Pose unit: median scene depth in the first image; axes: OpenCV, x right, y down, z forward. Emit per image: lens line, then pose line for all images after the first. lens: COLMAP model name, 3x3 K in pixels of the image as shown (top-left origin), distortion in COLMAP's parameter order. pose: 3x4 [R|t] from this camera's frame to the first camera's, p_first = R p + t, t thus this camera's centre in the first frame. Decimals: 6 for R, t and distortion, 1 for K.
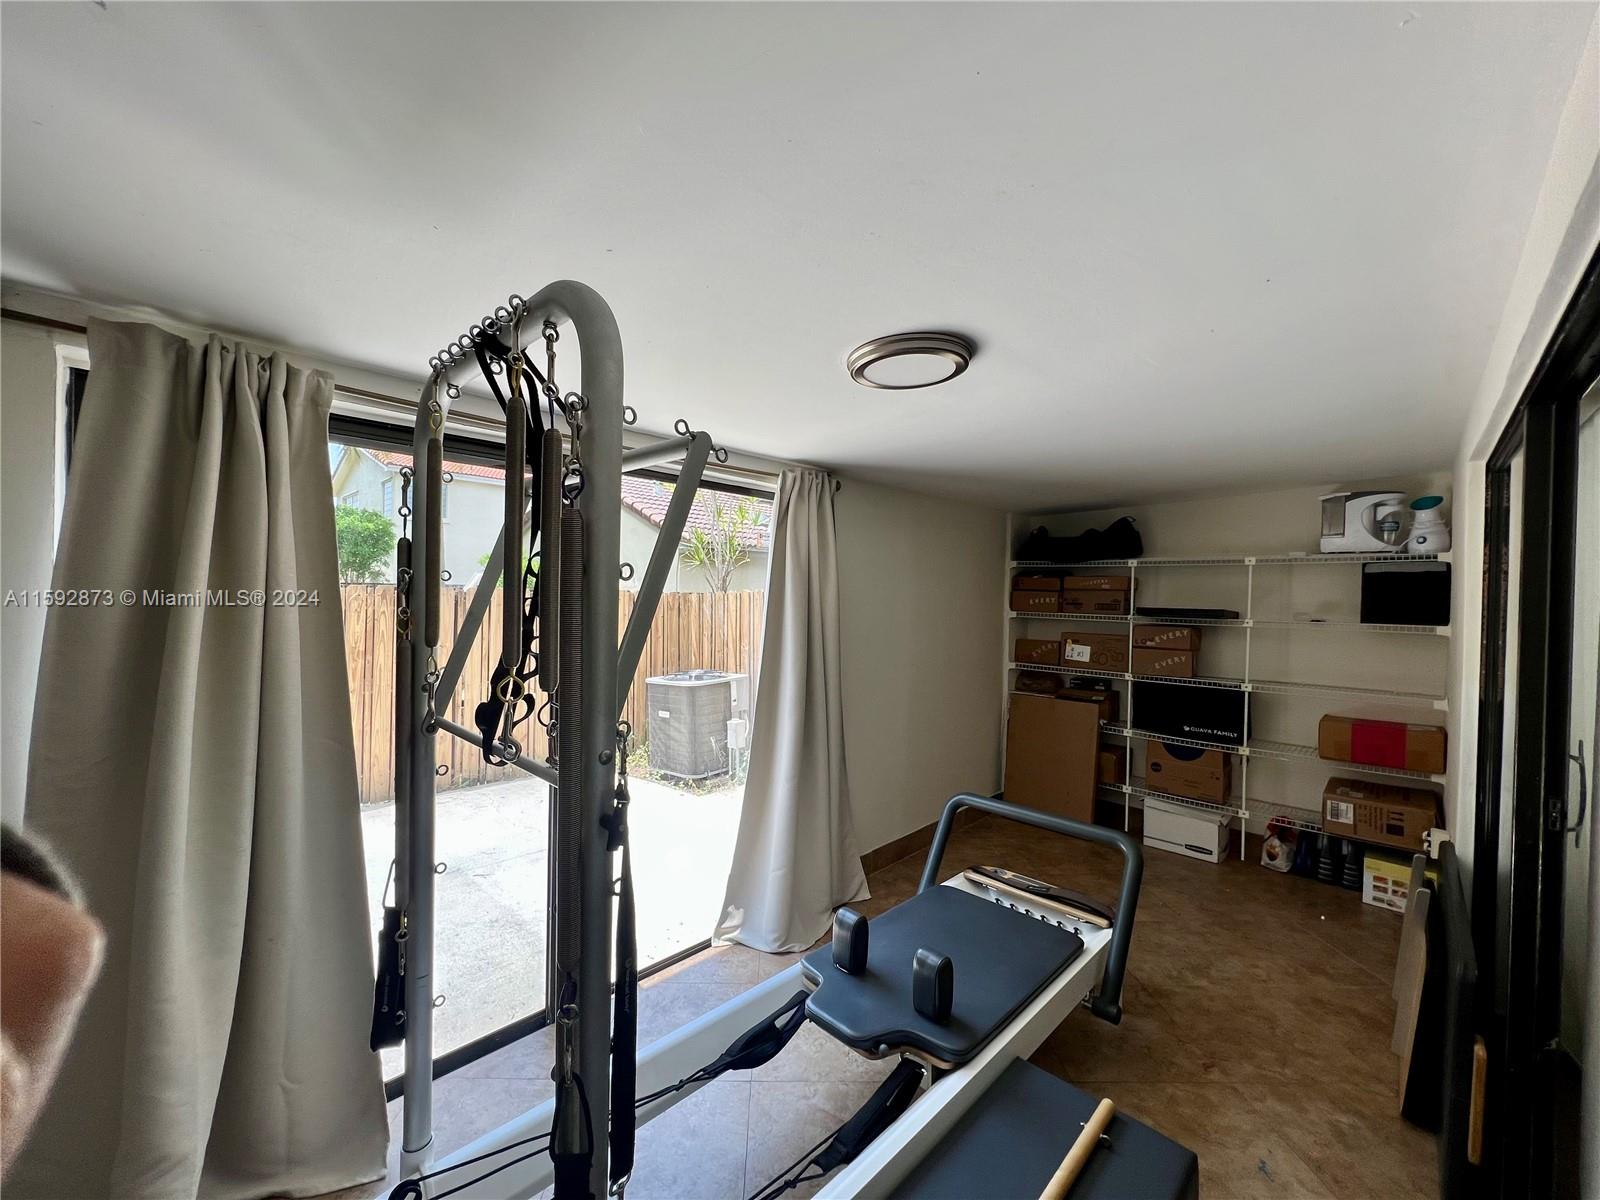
lens RADIAL K [[642.4, 0, 804.0], [0, 642.4, 602.7], [0, 0, 1]] dist [0.000953, 0.000016]
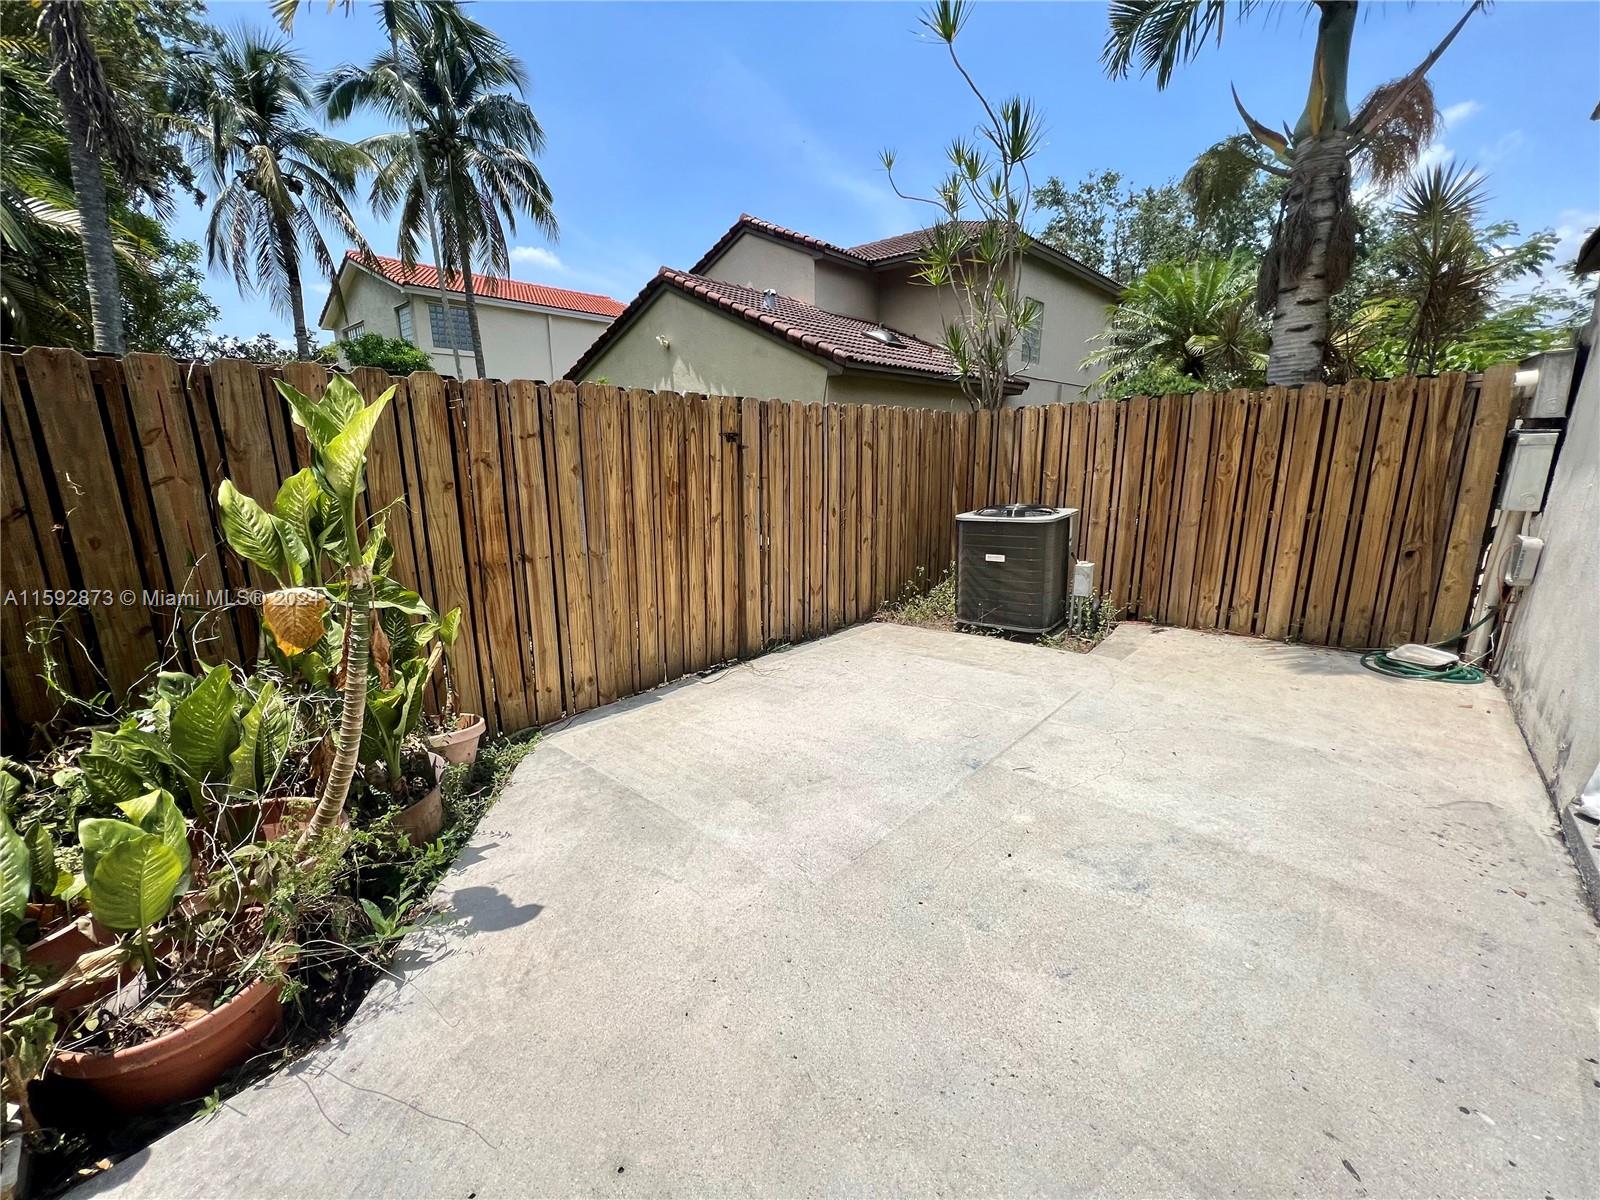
lens RADIAL K [[642.4, 0, 798.5], [0, 642.4, 591.3], [0, 0, 1]] dist [0.000953, 0.000016]
pose [[0.999404, -0.028505, 0.019446, -0.480756], [0.023668, 0.976363, 0.214837, 0.035229], [-0.025110, -0.214249, 0.976456, 0.206955]]
